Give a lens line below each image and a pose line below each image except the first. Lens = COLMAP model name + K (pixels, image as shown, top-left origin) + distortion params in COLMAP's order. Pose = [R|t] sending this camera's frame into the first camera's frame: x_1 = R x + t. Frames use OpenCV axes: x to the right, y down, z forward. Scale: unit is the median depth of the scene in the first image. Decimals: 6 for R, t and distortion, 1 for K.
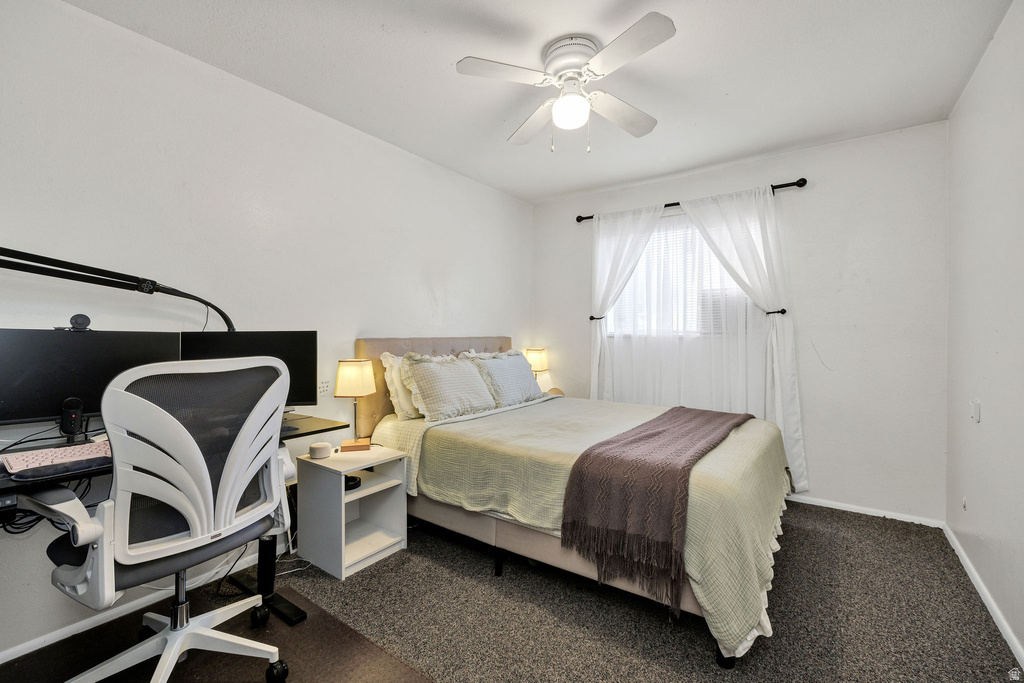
lens RADIAL K [[418.4, 0, 507.8], [0, 418.4, 340.0], [0, 0, 1]] dist [-0.000867, -0.000147]
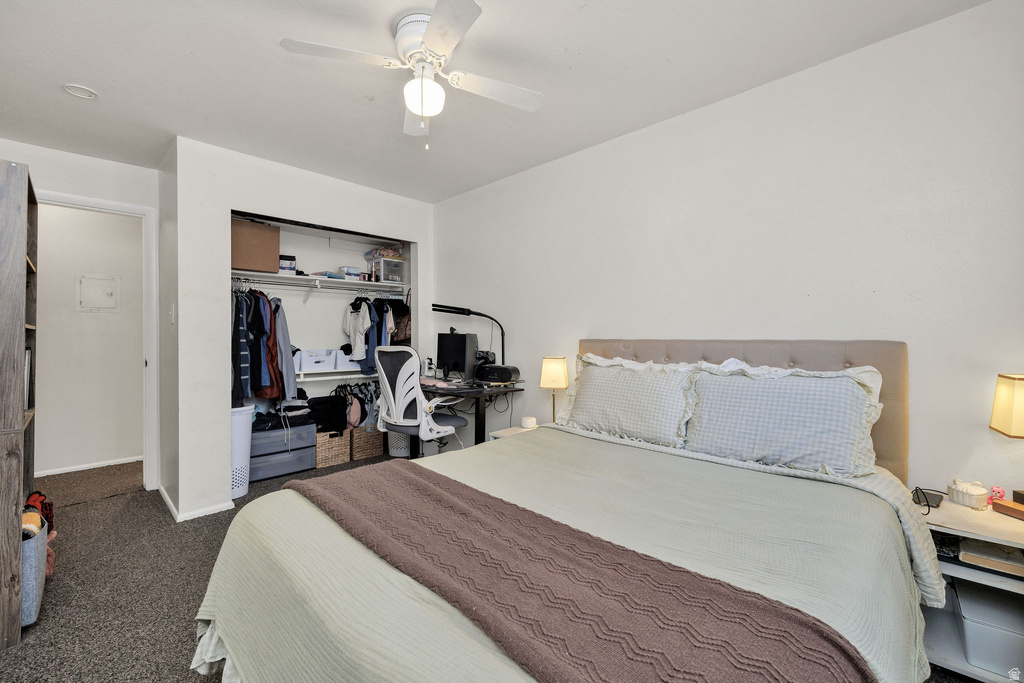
lens RADIAL K [[418.4, 0, 507.8], [0, 418.4, 340.0], [0, 0, 1]] dist [-0.000867, -0.000147]
pose [[-0.118775, 0.003544, -0.992915, 1.122813], [-0.015007, 0.999873, 0.005364, -0.005983], [0.992808, 0.015538, -0.118706, 1.405996]]
